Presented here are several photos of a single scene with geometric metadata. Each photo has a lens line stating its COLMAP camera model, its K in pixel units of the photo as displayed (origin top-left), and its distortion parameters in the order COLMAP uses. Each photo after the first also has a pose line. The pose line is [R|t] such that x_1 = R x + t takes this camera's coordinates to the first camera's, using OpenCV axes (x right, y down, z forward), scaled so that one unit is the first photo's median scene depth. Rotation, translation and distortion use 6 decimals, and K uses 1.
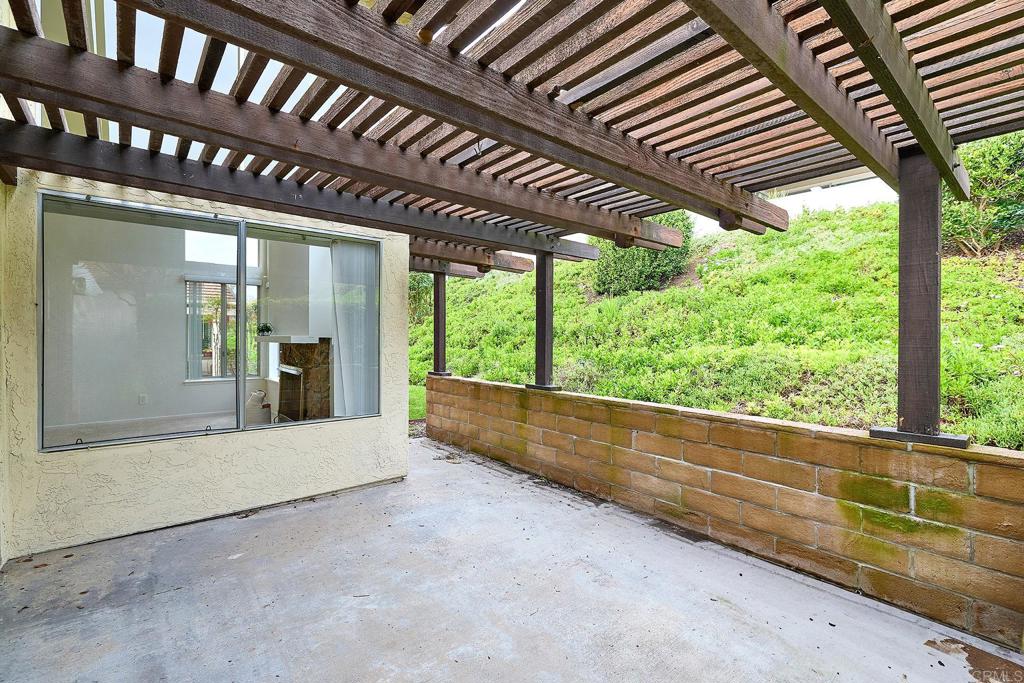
lens RADIAL K [[461.3, 0, 508.0], [0, 461.3, 340.5], [0, 0, 1]] dist [-0.000236, -0.000404]
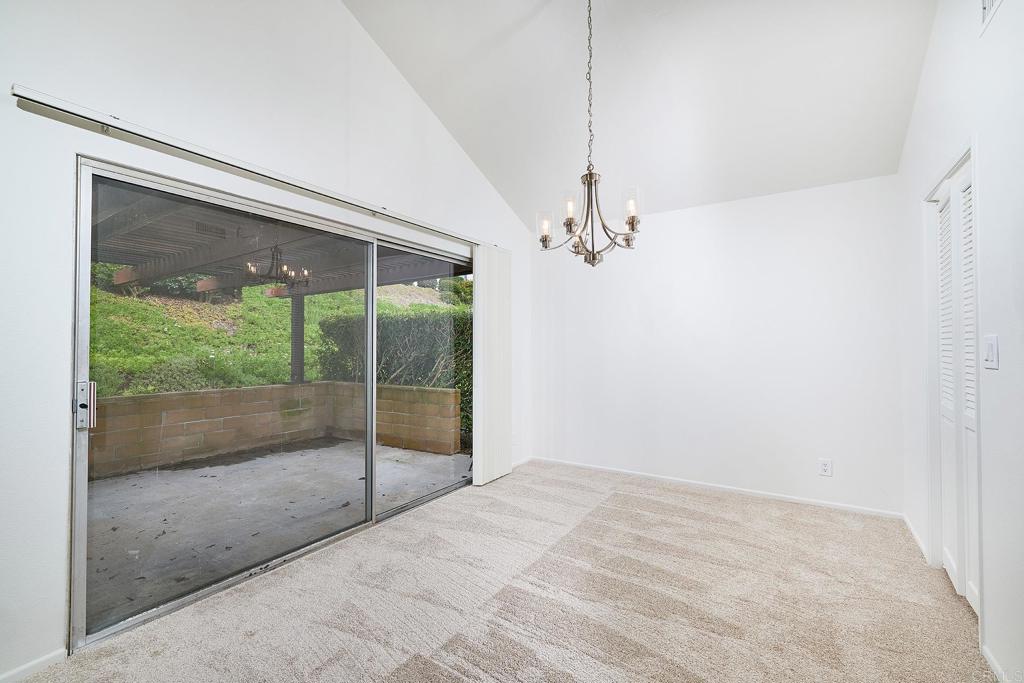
lens RADIAL K [[440.6, 0, 509.2], [0, 440.6, 340.5], [0, 0, 1]] dist [-0.001255, -0.000165]
pose [[-0.290281, 0.008475, 0.956904, -1.524436], [0.010286, 0.999931, -0.005736, -0.019069], [-0.956886, 0.008178, -0.290348, 0.361690]]
